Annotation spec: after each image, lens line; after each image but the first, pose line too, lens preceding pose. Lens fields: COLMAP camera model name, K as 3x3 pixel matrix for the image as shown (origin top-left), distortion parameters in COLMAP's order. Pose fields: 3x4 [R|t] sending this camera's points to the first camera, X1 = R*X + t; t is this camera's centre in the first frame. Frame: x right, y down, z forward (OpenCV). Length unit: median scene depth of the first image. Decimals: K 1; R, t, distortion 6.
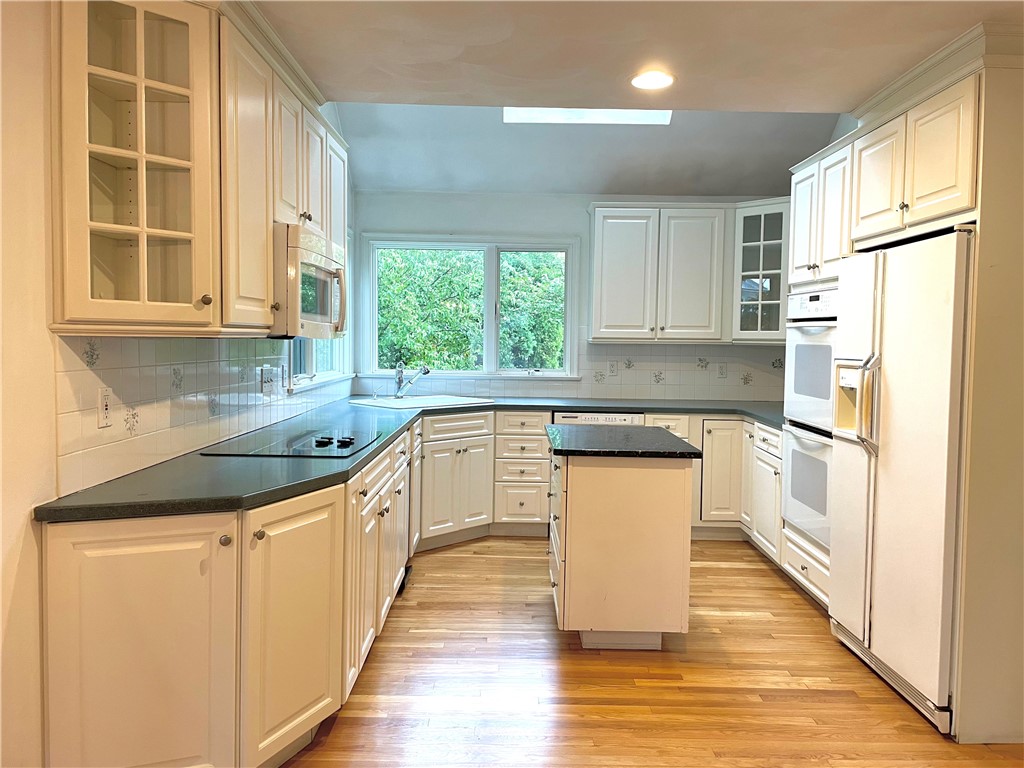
lens RADIAL K [[766.9, 0, 516.0], [0, 766.9, 376.9], [0, 0, 1]] dist [0.125934, -0.164455]
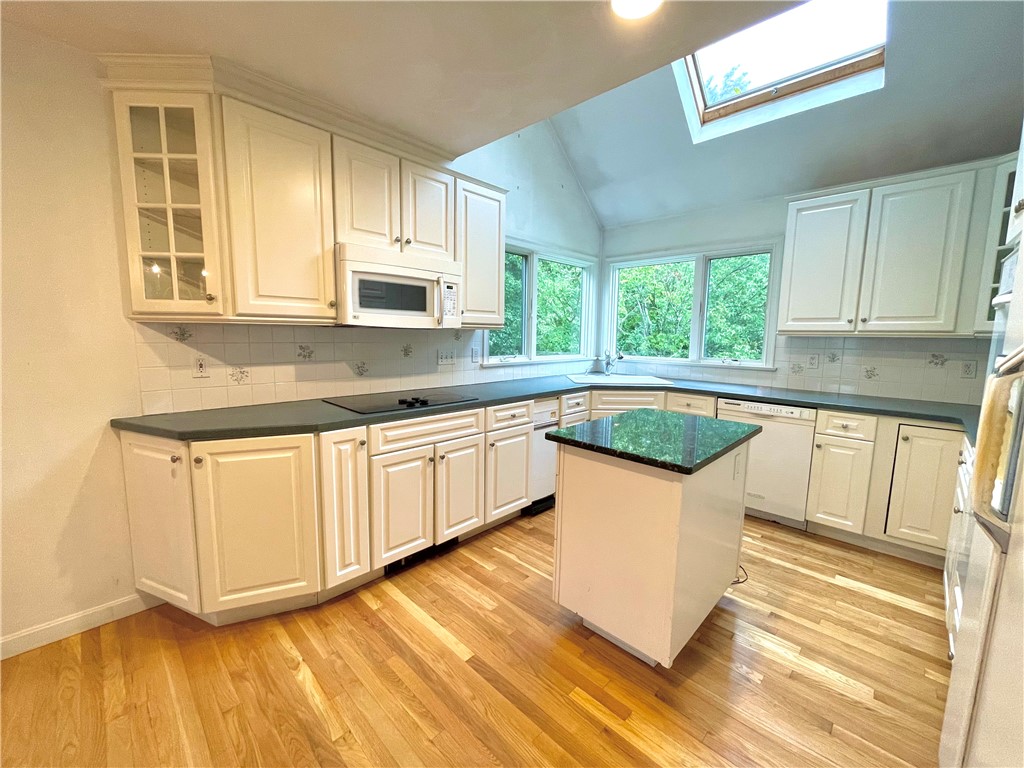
lens RADIAL K [[411.9, 0, 512.0], [0, 411.9, 384.0], [0, 0, 1]] dist [-0.001592, -0.000717]
pose [[0.712092, 0.081940, -0.697288, 0.268480], [-0.040050, 0.996290, 0.076177, -0.007843], [0.700943, -0.026319, 0.712732, 0.390637]]
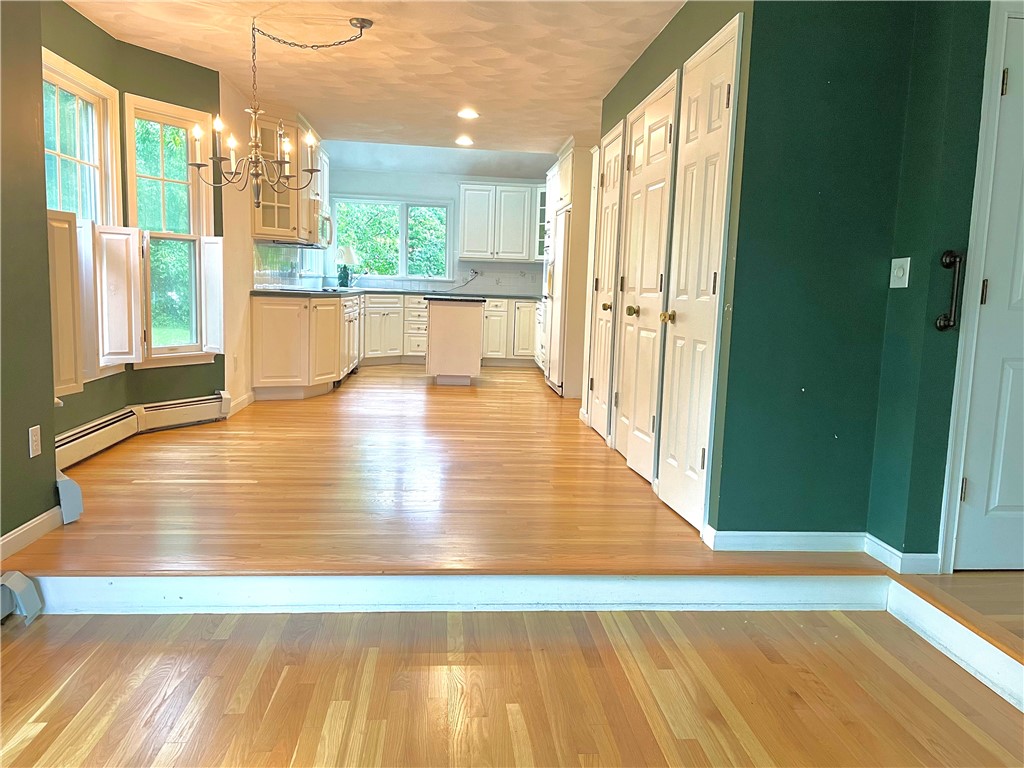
lens RADIAL K [[766.9, 0, 516.0], [0, 766.9, 376.9], [0, 0, 1]] dist [0.125934, -0.164455]
pose [[0.995972, 0.009524, 0.089163, 0.083324], [-0.016009, 0.997254, 0.072304, 0.109664], [-0.088229, -0.073441, 0.993389, -0.942530]]
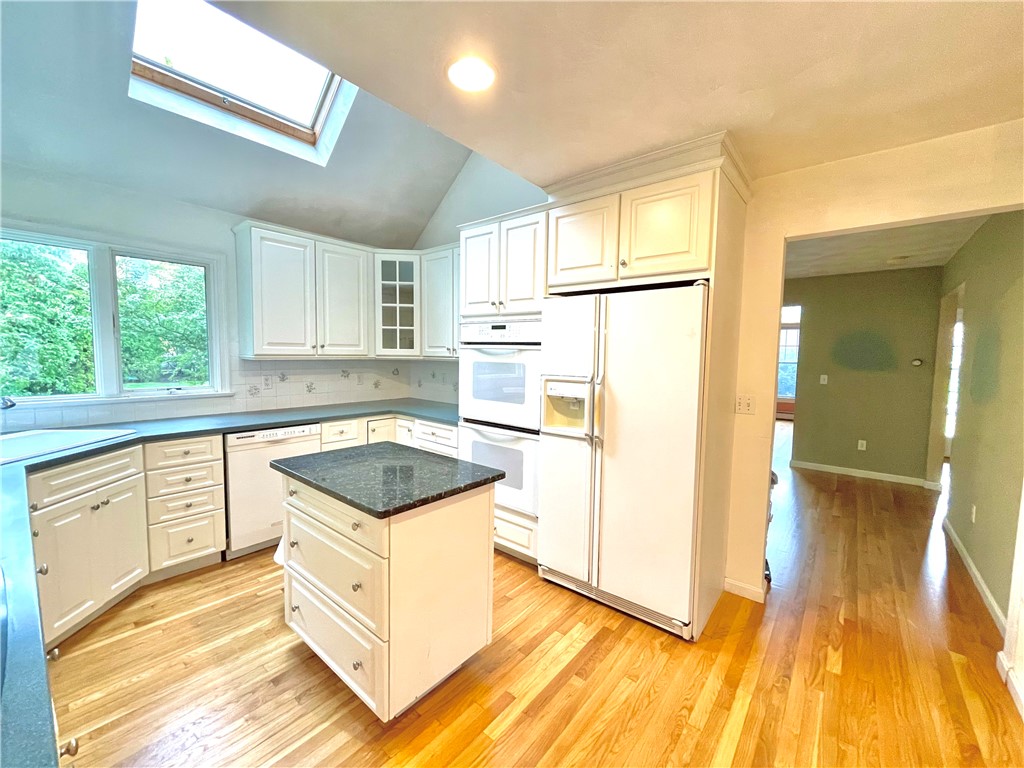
lens RADIAL K [[411.9, 0, 512.0], [0, 411.9, 384.0], [0, 0, 1]] dist [-0.001592, -0.000717]
pose [[0.643277, -0.061220, 0.763182, -0.114182], [0.032099, 0.998078, 0.053007, -0.033490], [-0.764960, -0.009601, 0.644006, 0.430931]]
